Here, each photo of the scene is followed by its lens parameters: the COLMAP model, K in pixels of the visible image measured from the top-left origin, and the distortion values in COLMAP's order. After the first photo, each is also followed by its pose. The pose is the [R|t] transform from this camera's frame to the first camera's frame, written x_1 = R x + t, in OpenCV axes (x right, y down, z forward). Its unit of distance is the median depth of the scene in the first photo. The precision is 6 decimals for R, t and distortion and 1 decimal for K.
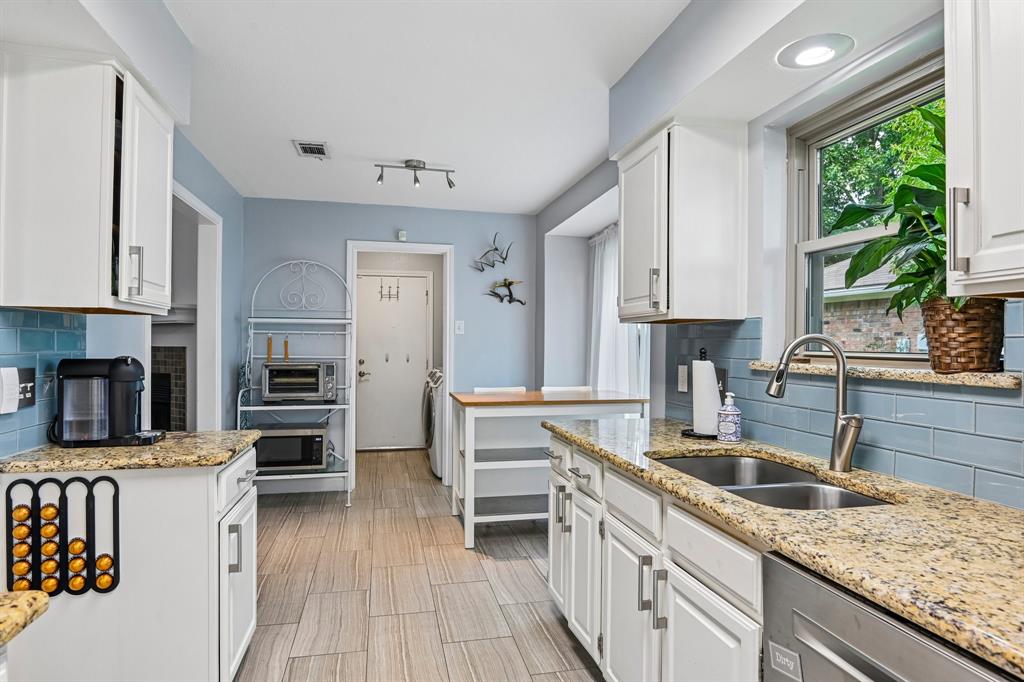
lens RADIAL K [[571.6, 0, 513.5], [0, 571.6, 342.1], [0, 0, 1]] dist [-0.018237, -0.004394]
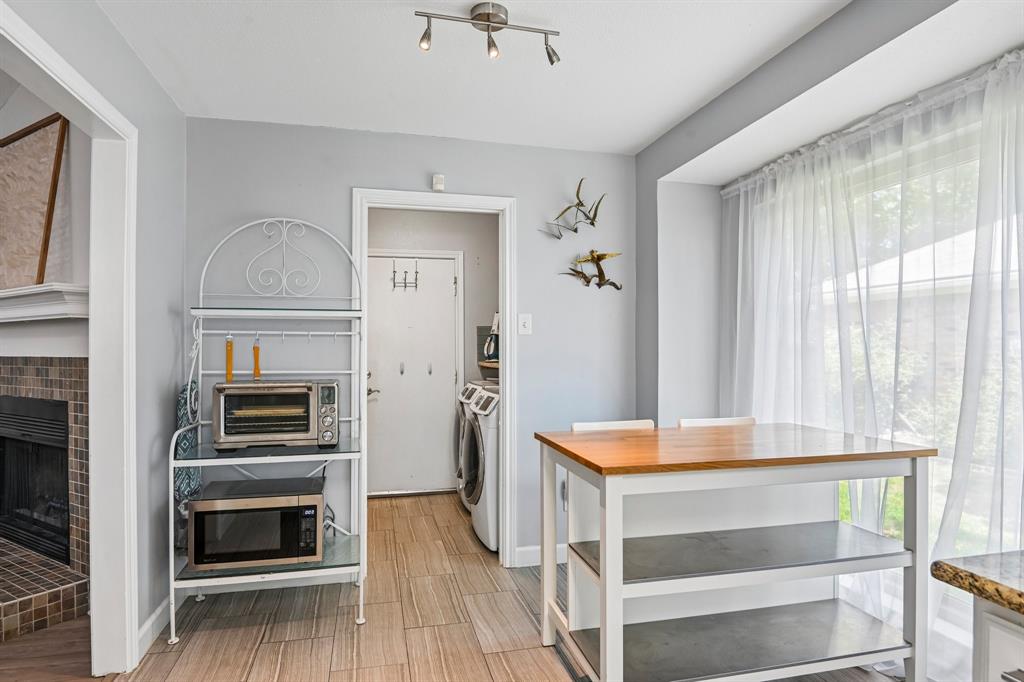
lens RADIAL K [[571.6, 0, 510.5], [0, 571.6, 343.8], [0, 0, 1]] dist [-0.018237, -0.004394]
pose [[0.999883, -0.006905, 0.013623, -0.129066], [0.006977, 0.999962, -0.005252, 0.000050], [-0.013587, 0.005347, 0.999893, 0.372590]]
